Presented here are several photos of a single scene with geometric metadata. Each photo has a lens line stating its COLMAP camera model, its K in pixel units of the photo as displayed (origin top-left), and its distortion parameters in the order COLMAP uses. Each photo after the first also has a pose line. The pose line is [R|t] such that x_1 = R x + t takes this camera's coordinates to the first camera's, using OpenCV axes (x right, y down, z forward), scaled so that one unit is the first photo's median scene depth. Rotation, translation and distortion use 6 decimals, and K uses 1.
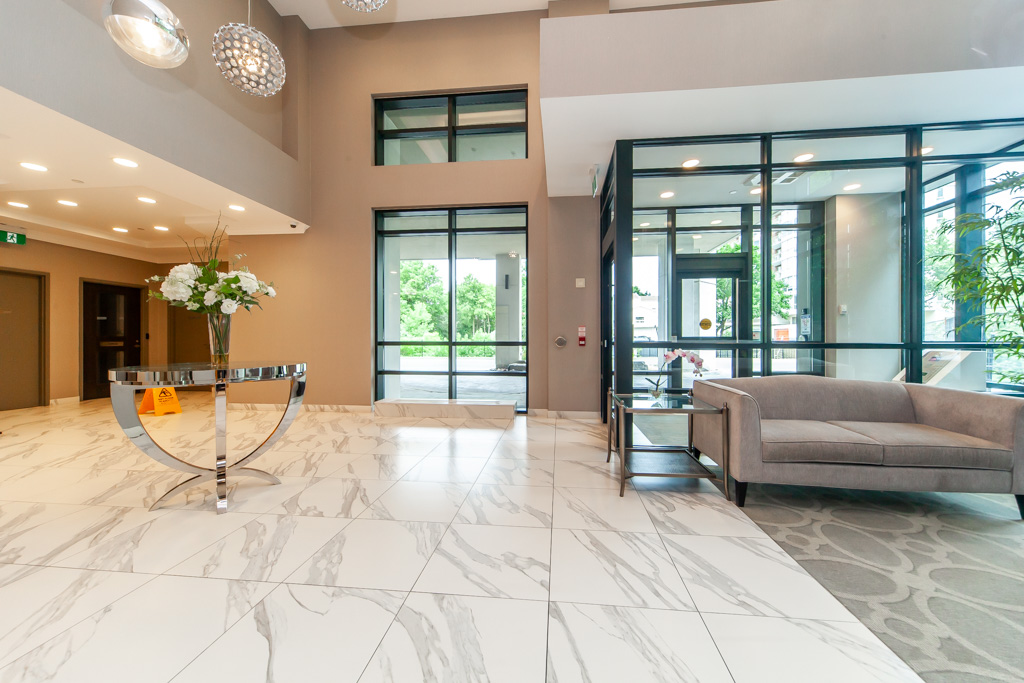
lens RADIAL K [[361.4, 0, 516.5], [0, 361.4, 344.4], [0, 0, 1]] dist [0.007013, 0.000137]
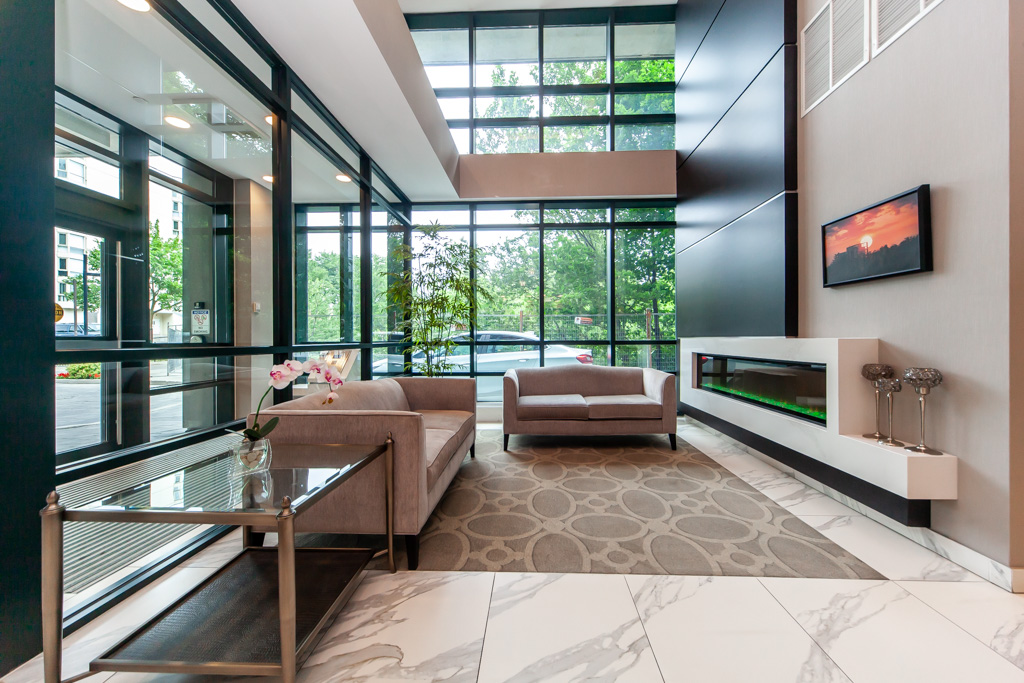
lens RADIAL K [[361.4, 0, 519.4], [0, 361.4, 340.9], [0, 0, 1]] dist [0.007013, 0.000137]
pose [[-0.087354, -0.001149, 0.996177, -0.109286], [0.013408, 0.999907, 0.002329, -0.009883], [-0.996087, 0.013560, -0.087331, 0.699311]]
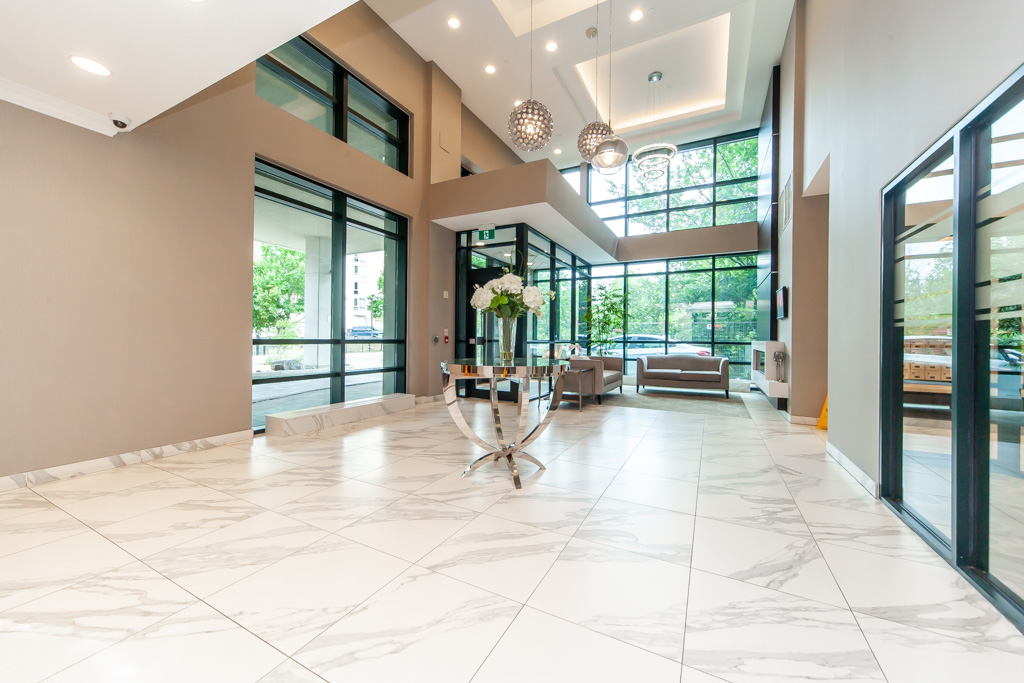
lens RADIAL K [[382.7, 0, 514.4], [0, 382.7, 336.8], [0, 0, 1]] dist [-0.003008, -0.000122]
pose [[0.350917, 0.008896, 0.936364, -1.831062], [-0.000479, 0.999956, -0.009321, -0.011013], [-0.936406, 0.002823, 0.350906, 0.499499]]
